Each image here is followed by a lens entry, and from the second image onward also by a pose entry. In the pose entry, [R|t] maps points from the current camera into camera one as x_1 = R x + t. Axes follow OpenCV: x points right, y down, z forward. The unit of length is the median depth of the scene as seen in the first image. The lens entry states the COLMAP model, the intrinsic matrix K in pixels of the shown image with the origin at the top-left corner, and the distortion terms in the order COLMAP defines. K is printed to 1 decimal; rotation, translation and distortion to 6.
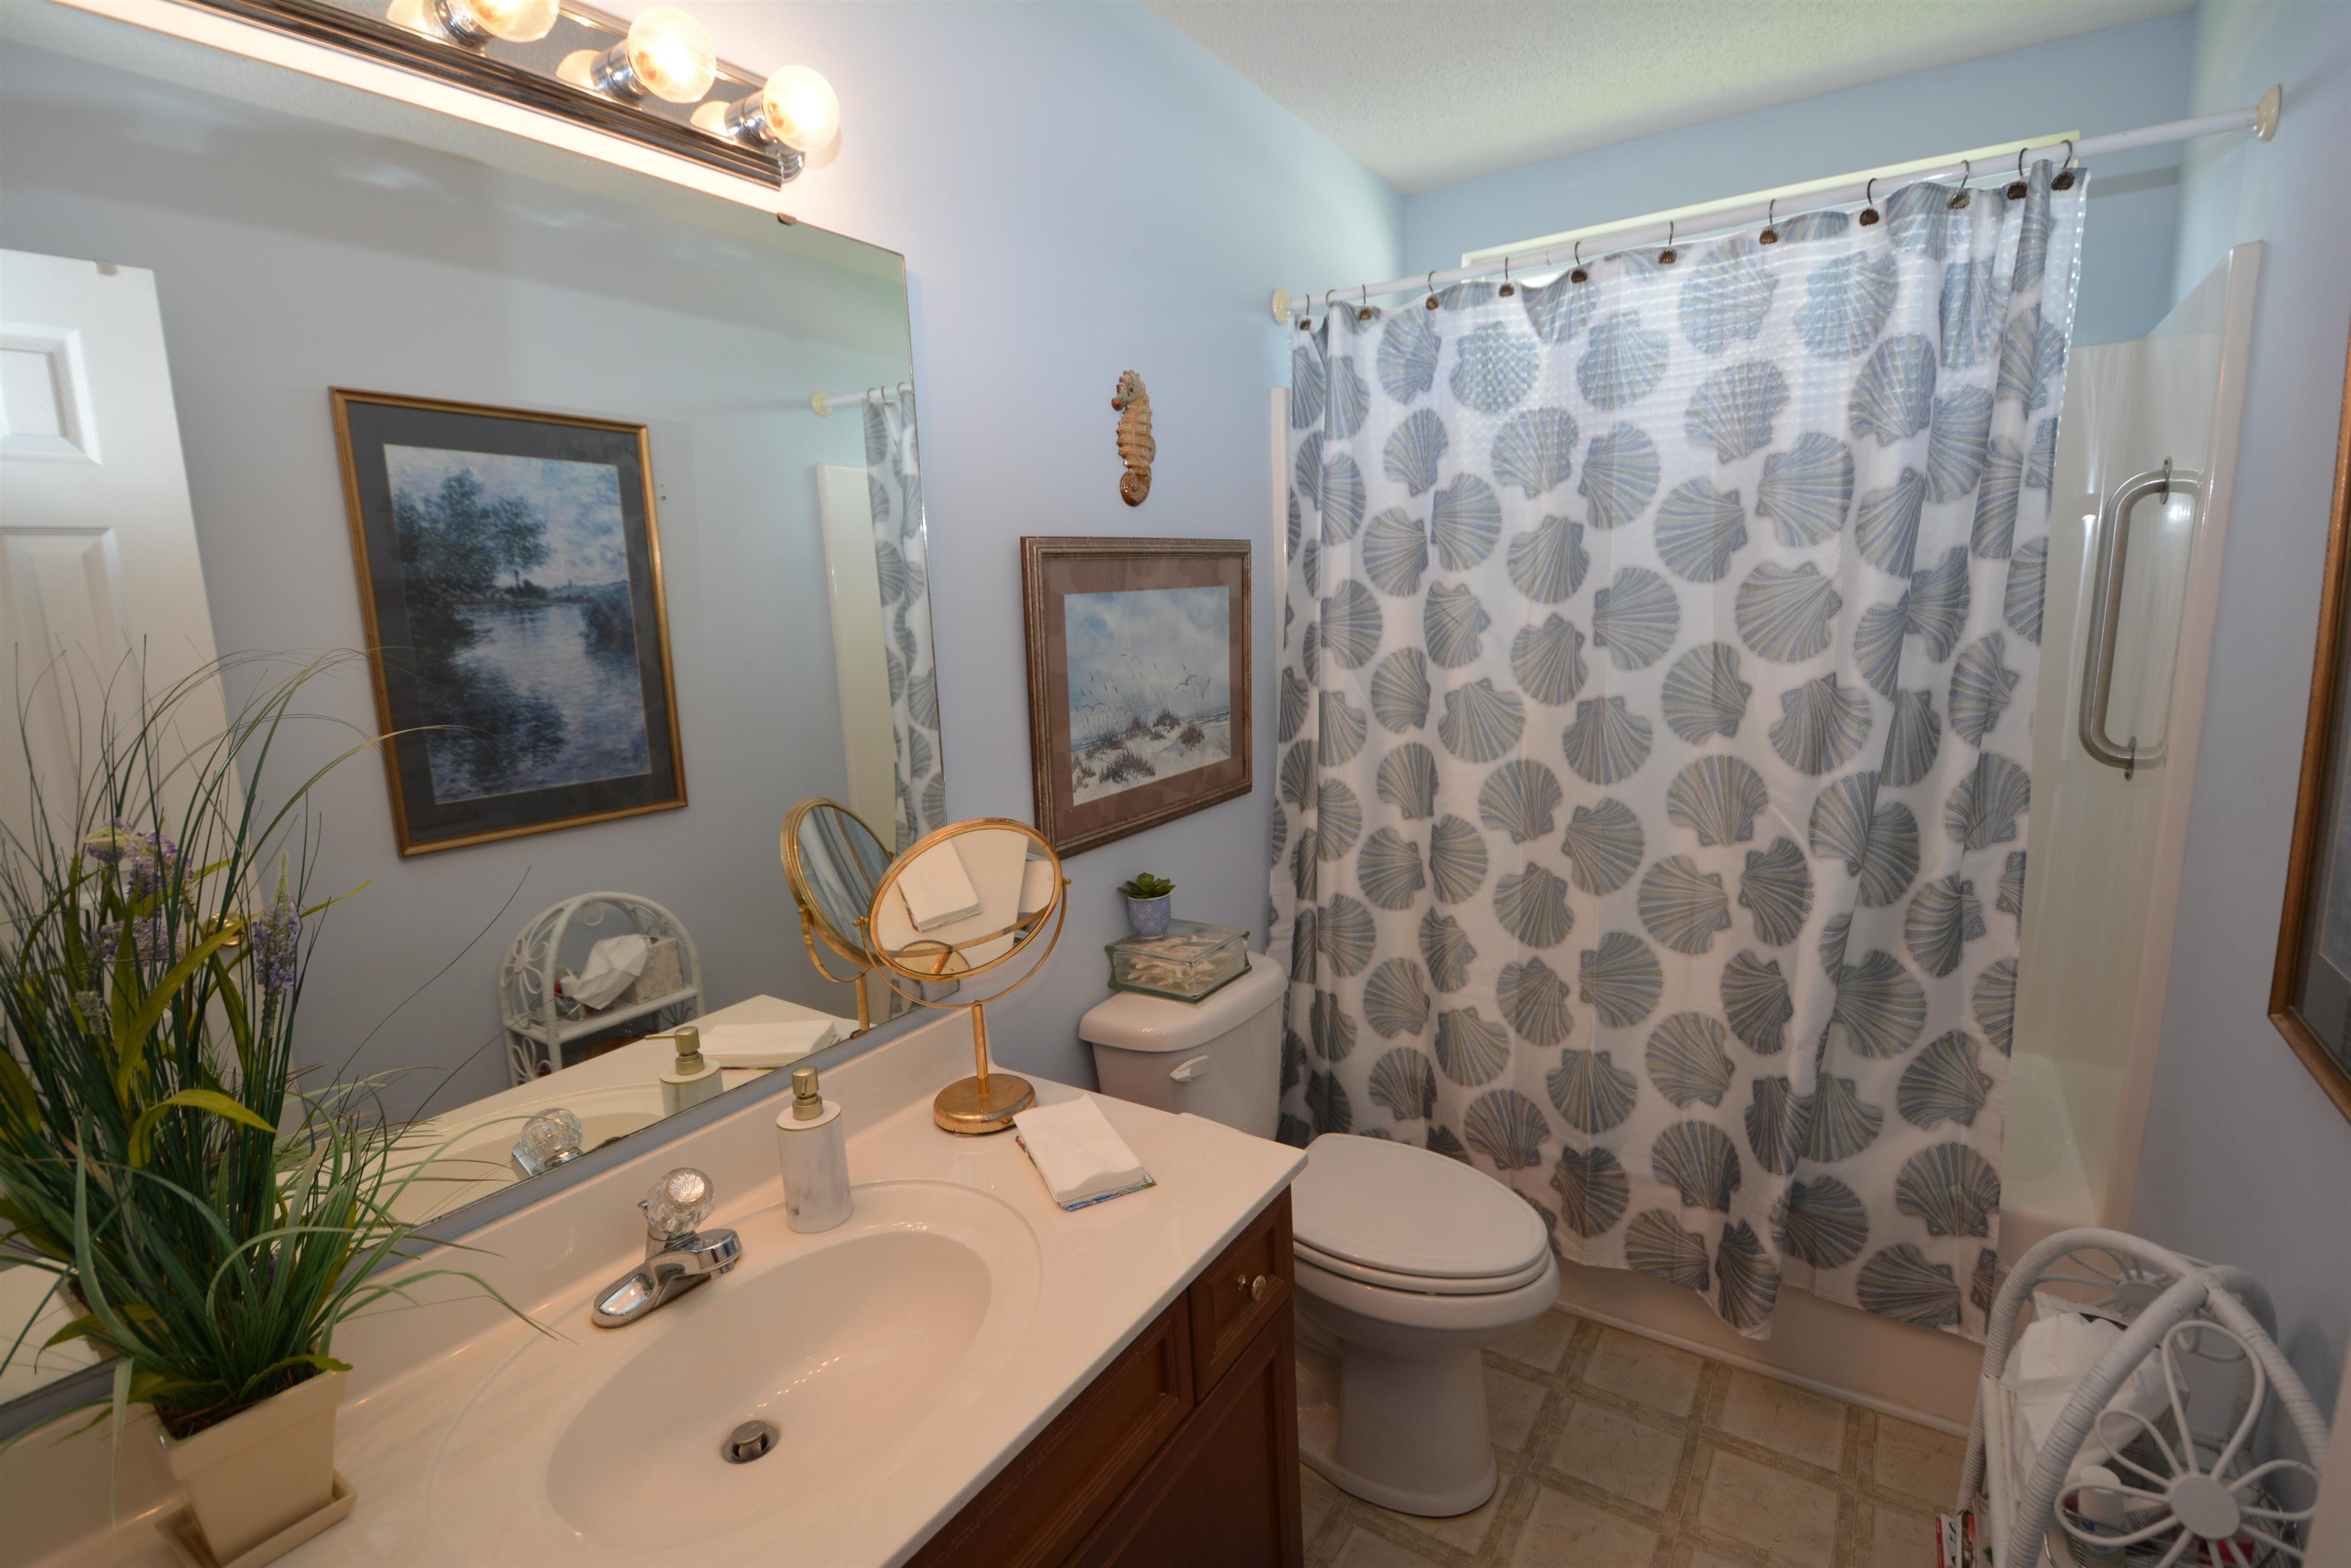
lens RADIAL K [[1072.0, 0, 1169.9], [0, 1072.0, 789.8], [0, 0, 1]] dist [0.009192, -0.015178]
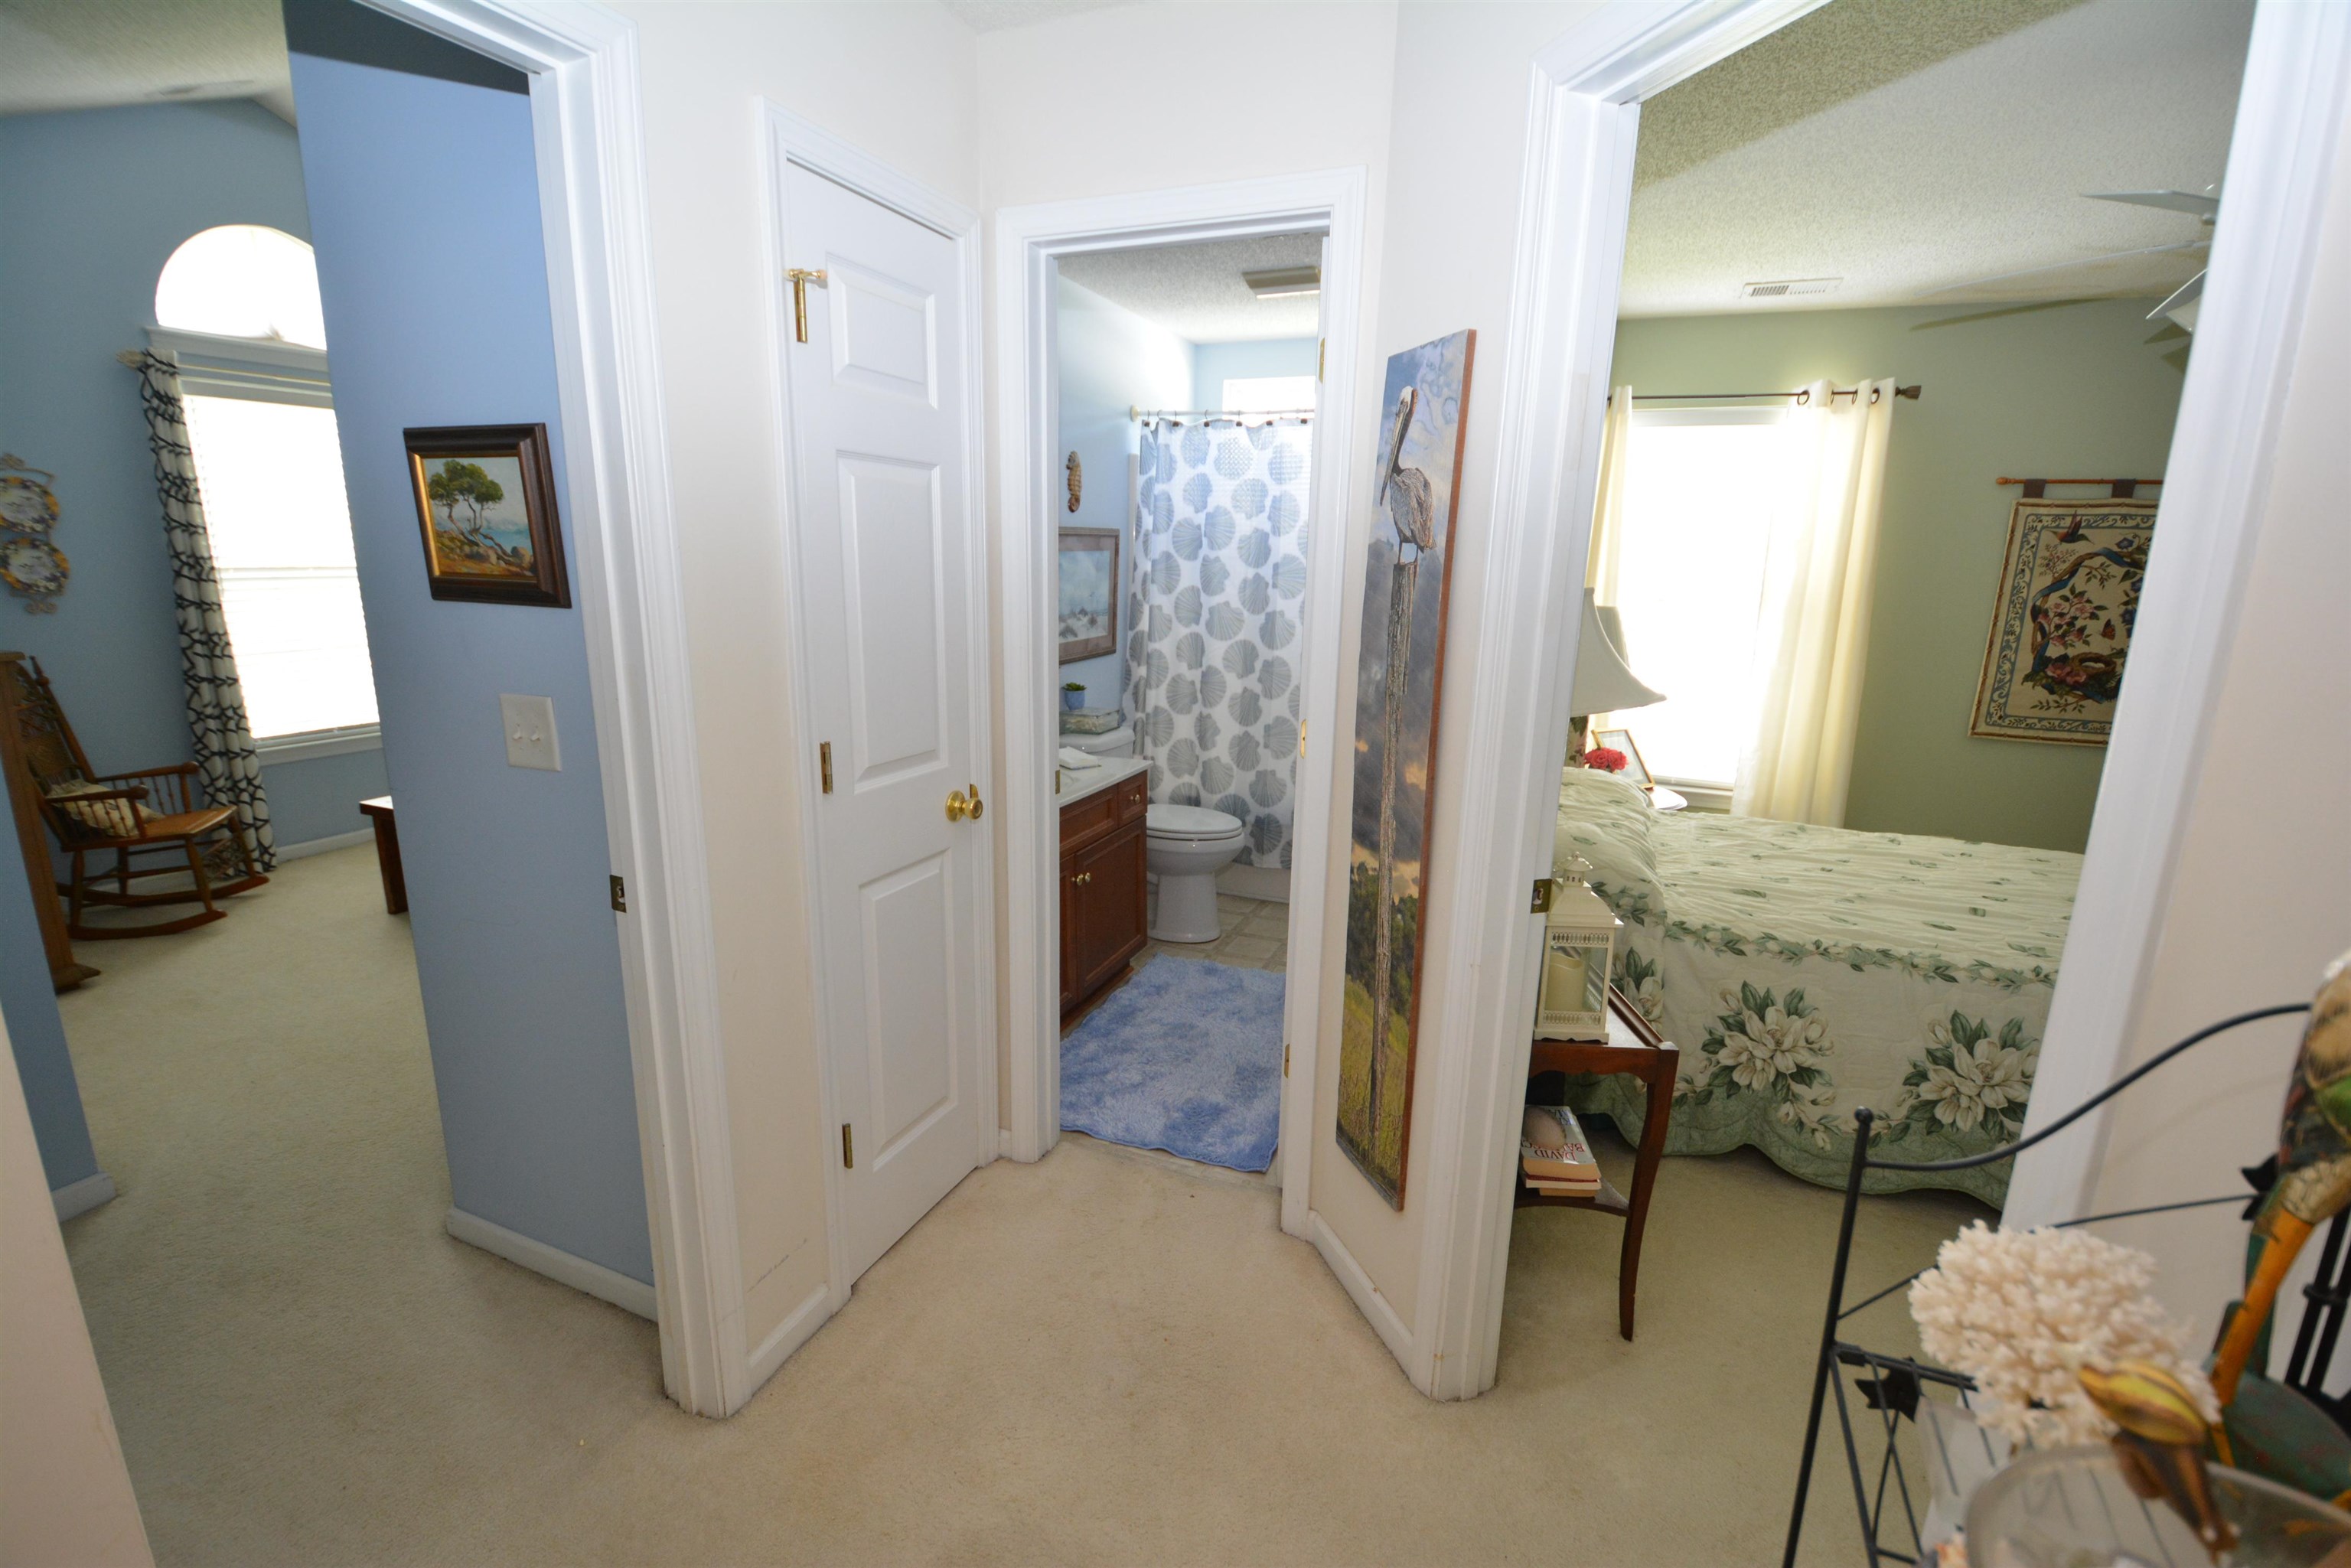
lens RADIAL K [[1034.7, 0, 1175.9], [0, 1034.7, 798.9], [0, 0, 1]] dist [-0.009582, -0.008392]
pose [[0.978418, 0.010518, 0.206367, -0.228203], [-0.021060, 0.998579, 0.048957, 0.189957], [-0.205559, -0.052246, 0.977249, -1.017756]]
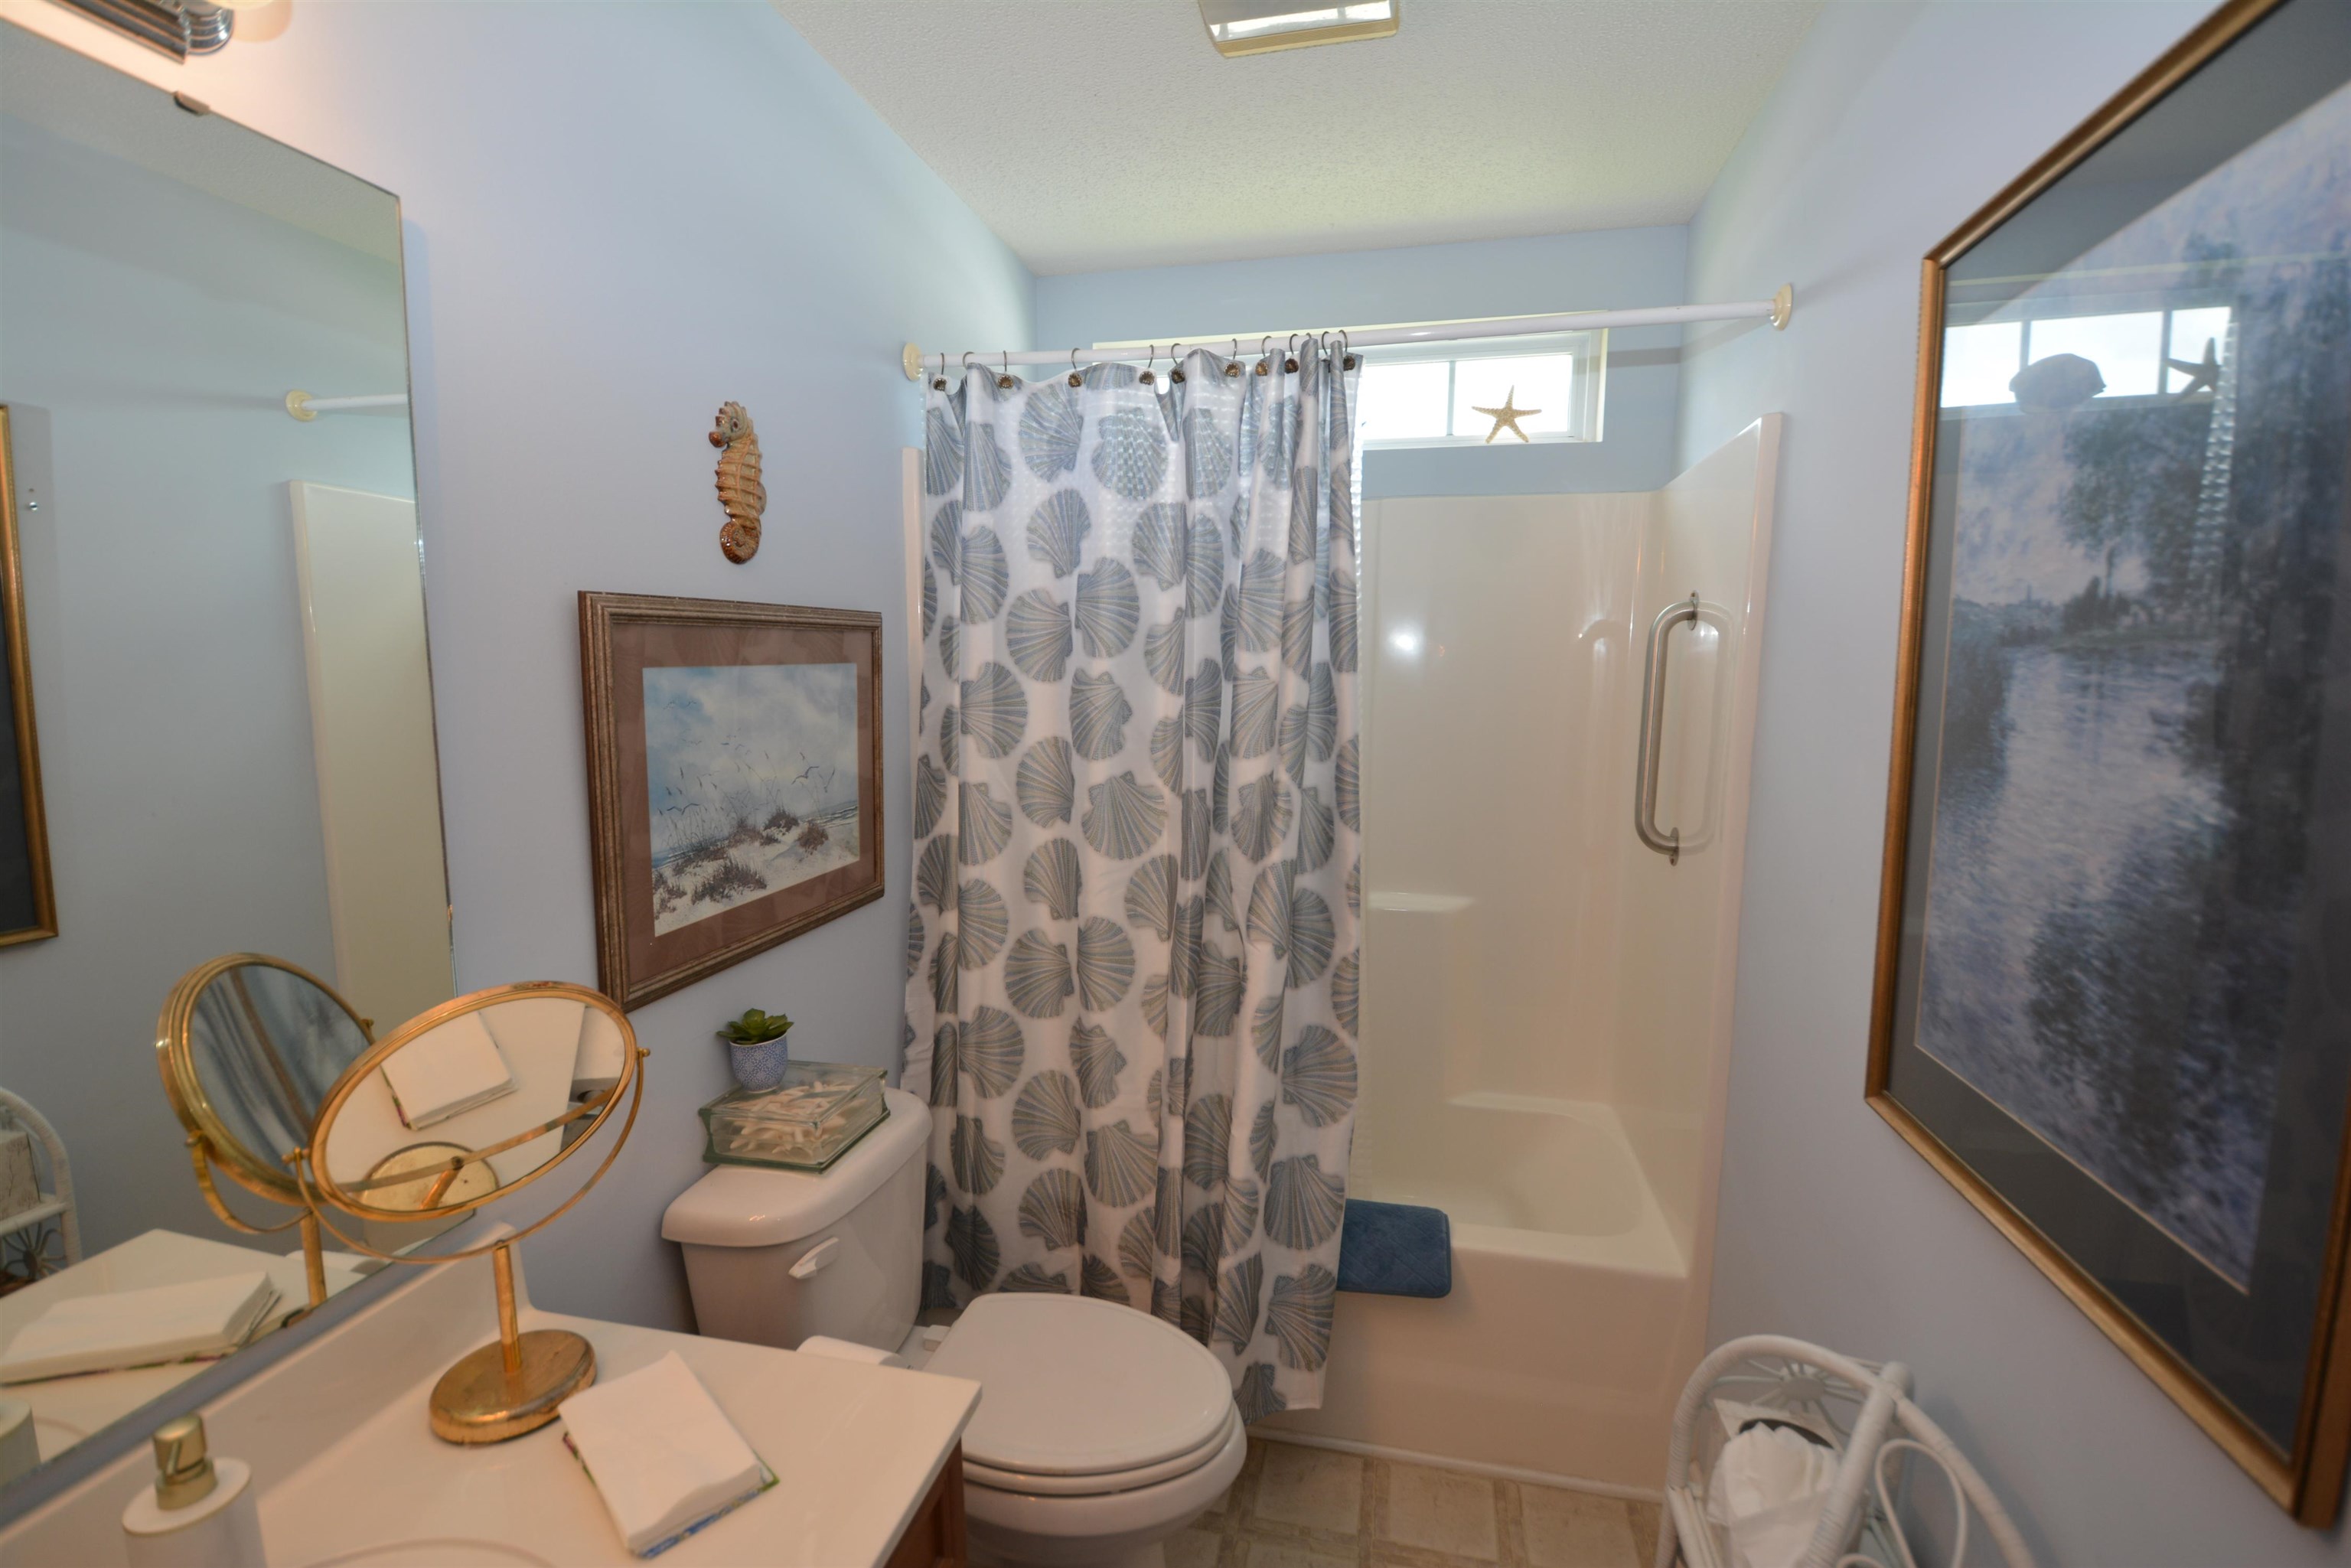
lens RADIAL K [[1026.5, 0, 1175.6], [0, 1026.5, 790.7], [0, 0, 1]] dist [0.022045, -0.026477]
pose [[0.929565, -0.000976, 0.368657, -0.012118], [0.023663, 0.998092, -0.057023, -0.032753], [-0.367898, 0.061730, 0.927815, 0.134906]]
